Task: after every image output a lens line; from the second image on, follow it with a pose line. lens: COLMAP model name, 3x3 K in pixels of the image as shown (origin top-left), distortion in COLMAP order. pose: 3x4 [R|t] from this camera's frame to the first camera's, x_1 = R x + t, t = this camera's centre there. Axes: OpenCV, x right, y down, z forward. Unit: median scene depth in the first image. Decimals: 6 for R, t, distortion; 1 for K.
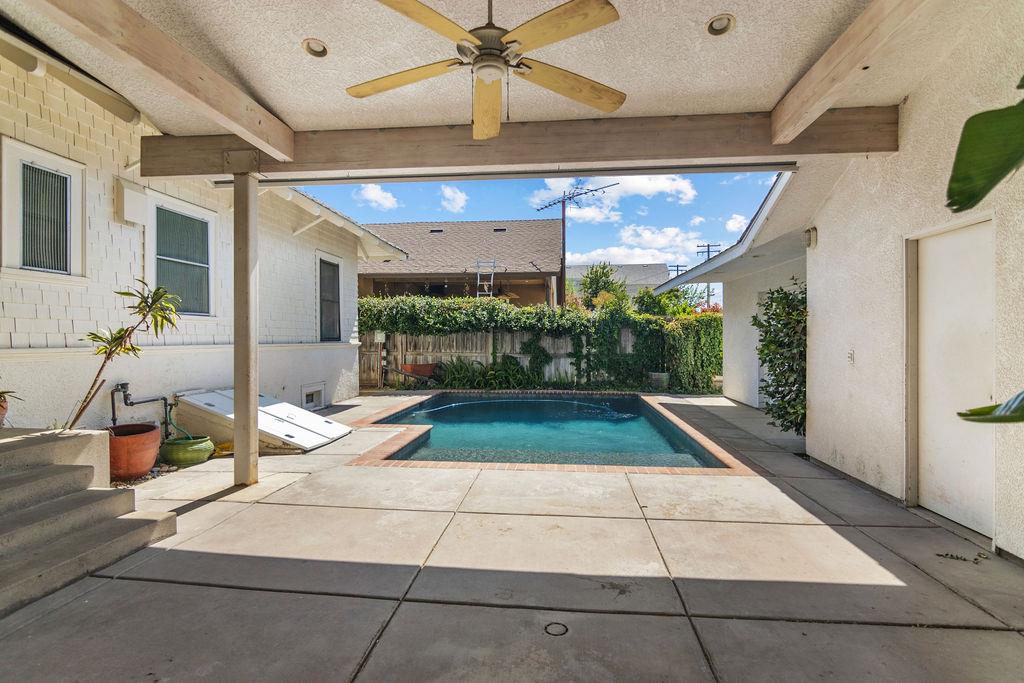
lens RADIAL K [[520.8, 0, 512.0], [0, 520.8, 341.5], [0, 0, 1]] dist [0.002328, 0.000352]
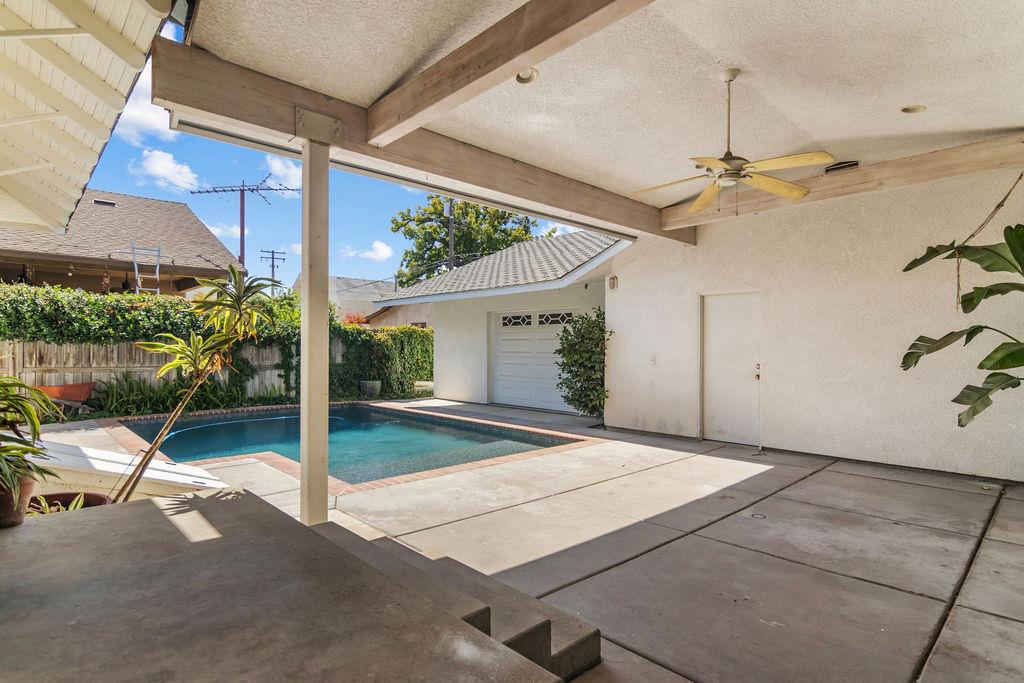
lens RADIAL K [[532.6, 0, 512.5], [0, 532.6, 349.0], [0, 0, 1]] dist [0.001474, 0.000285]
pose [[0.650825, -0.000406, 0.759227, -0.583012], [0.003516, 0.999991, -0.002480, -0.001405], [-0.759219, 0.004283, 0.650821, 0.150740]]
